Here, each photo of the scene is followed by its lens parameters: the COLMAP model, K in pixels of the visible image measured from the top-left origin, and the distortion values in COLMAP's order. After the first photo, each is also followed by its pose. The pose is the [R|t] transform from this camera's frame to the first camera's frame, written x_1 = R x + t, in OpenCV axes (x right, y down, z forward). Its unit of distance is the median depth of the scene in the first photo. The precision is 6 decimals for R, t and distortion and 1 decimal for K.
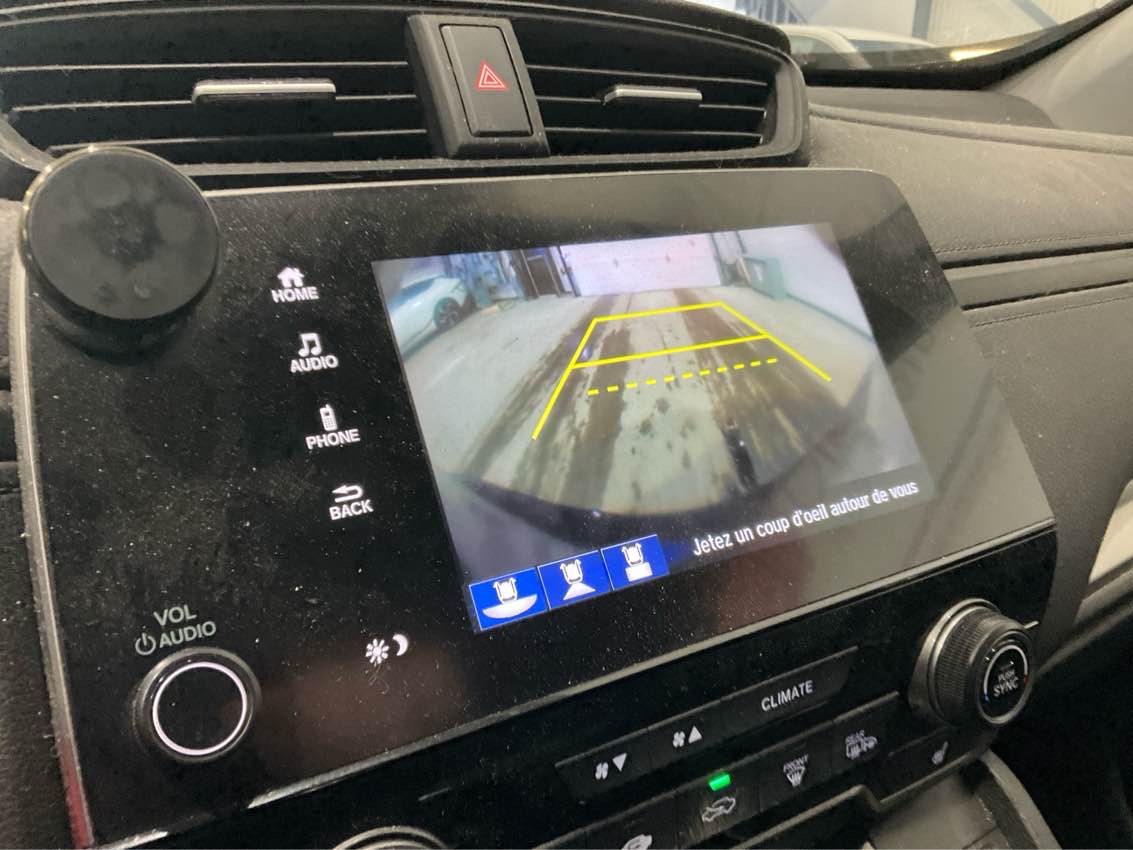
lens RADIAL K [[977.2, 0, 566.5], [0, 977.2, 425.0], [0, 0, 1]] dist [0.074537, -0.166360]
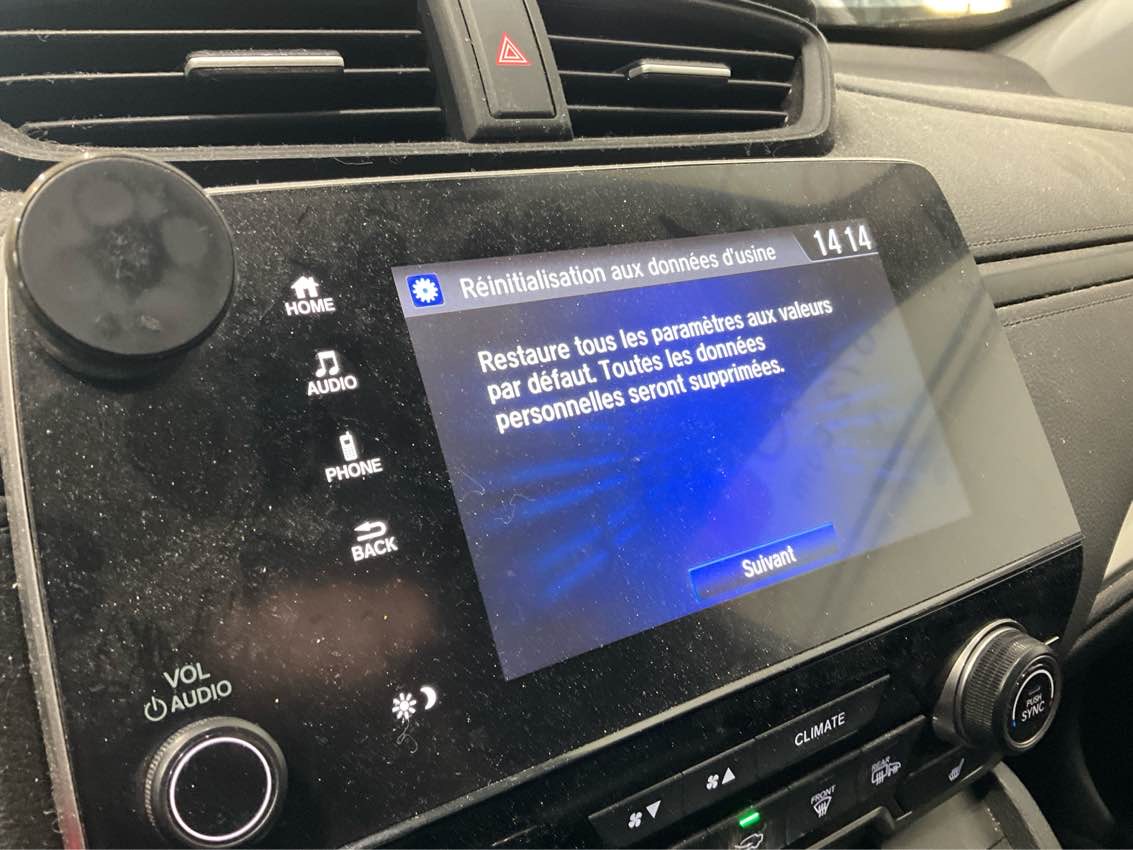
lens RADIAL K [[973.2, 0, 562.7], [0, 973.2, 434.0], [0, 0, 1]] dist [0.063938, -0.140968]
pose [[0.999088, 0.017480, 0.038948, -0.073586], [-0.020211, 0.997281, 0.070872, -0.080330], [-0.037604, -0.071594, 0.996725, 0.083776]]
